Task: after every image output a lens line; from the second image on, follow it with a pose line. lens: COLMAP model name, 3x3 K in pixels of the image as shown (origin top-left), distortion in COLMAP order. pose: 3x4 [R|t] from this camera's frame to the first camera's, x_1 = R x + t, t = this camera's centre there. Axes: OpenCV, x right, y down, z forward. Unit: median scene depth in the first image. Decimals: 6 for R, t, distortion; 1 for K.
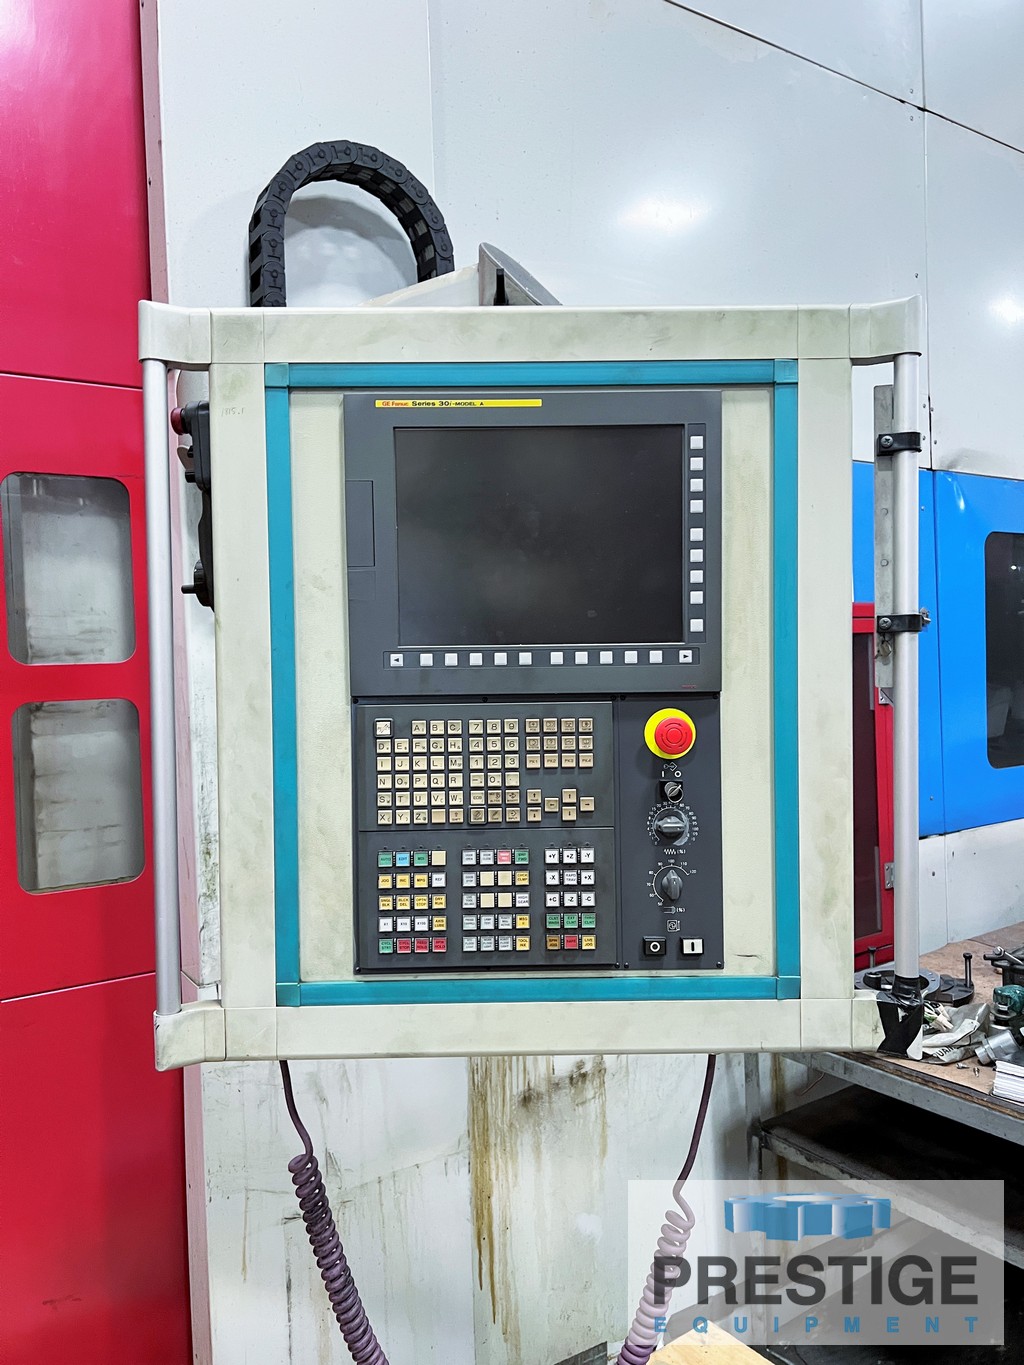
lens RADIAL K [[1034.4, 0, 513.6], [0, 1034.4, 683.4], [0, 0, 1]] dist [0.036758, -0.005679]
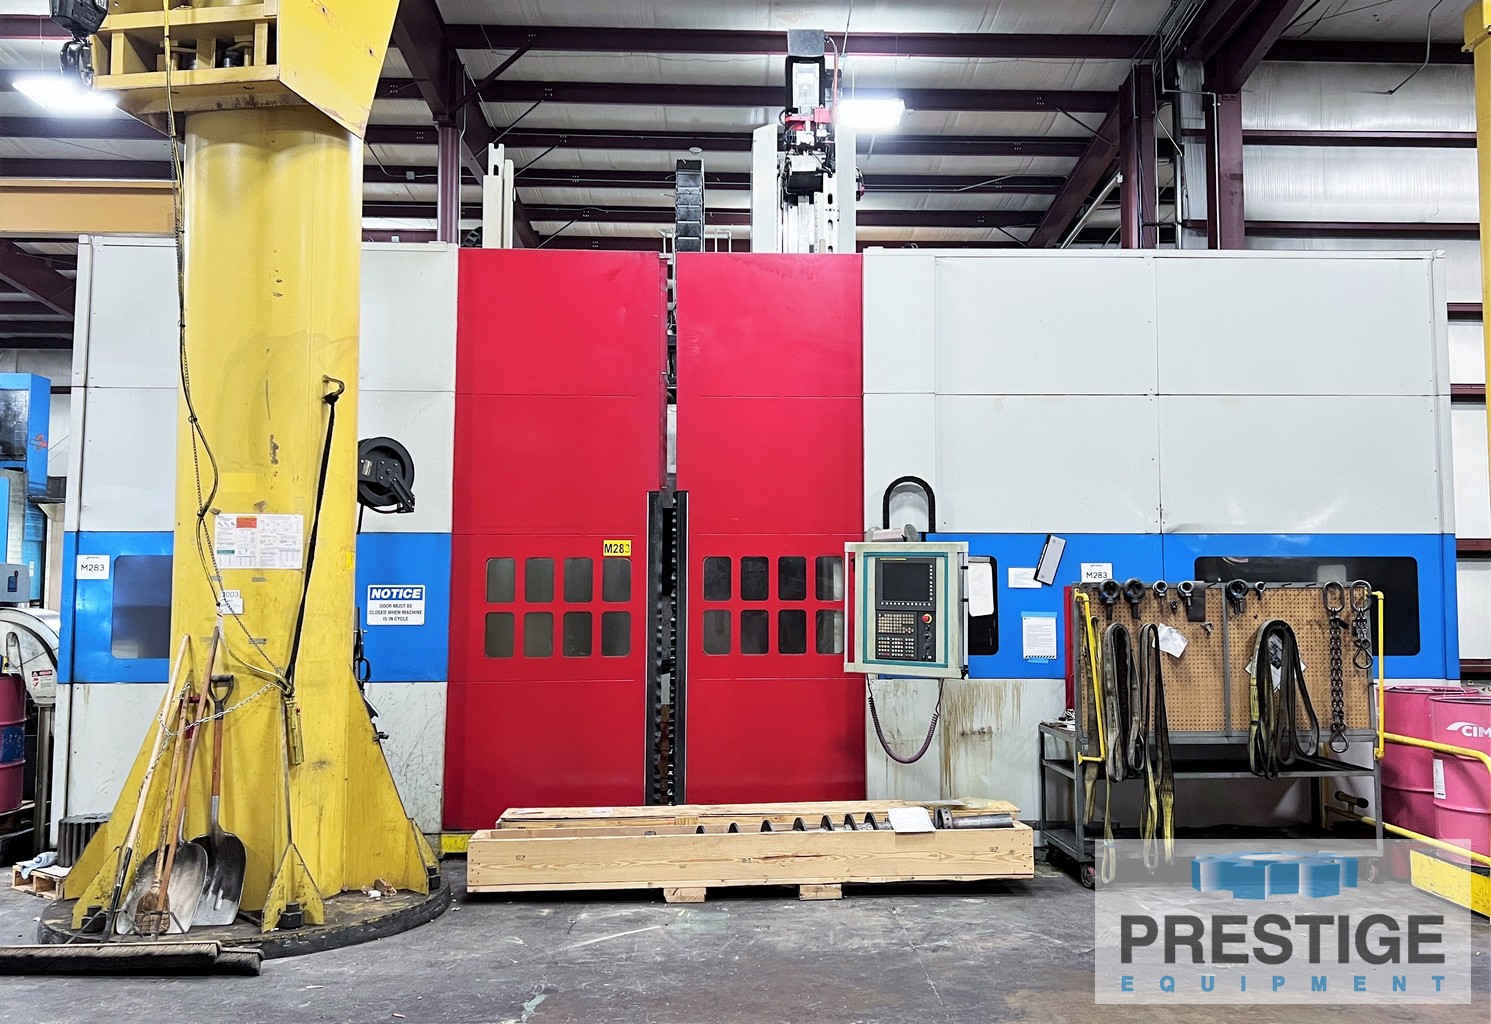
lens RADIAL K [[1210.3, 0, 753.9], [0, 1210.3, 506.0], [0, 0, 1]] dist [-0.035640, -0.012935]
pose [[0.839585, -0.010878, -0.543119, 2.886189], [-0.038322, 0.996122, -0.079192, -0.002573], [0.541875, 0.087302, 0.835913, -4.942051]]
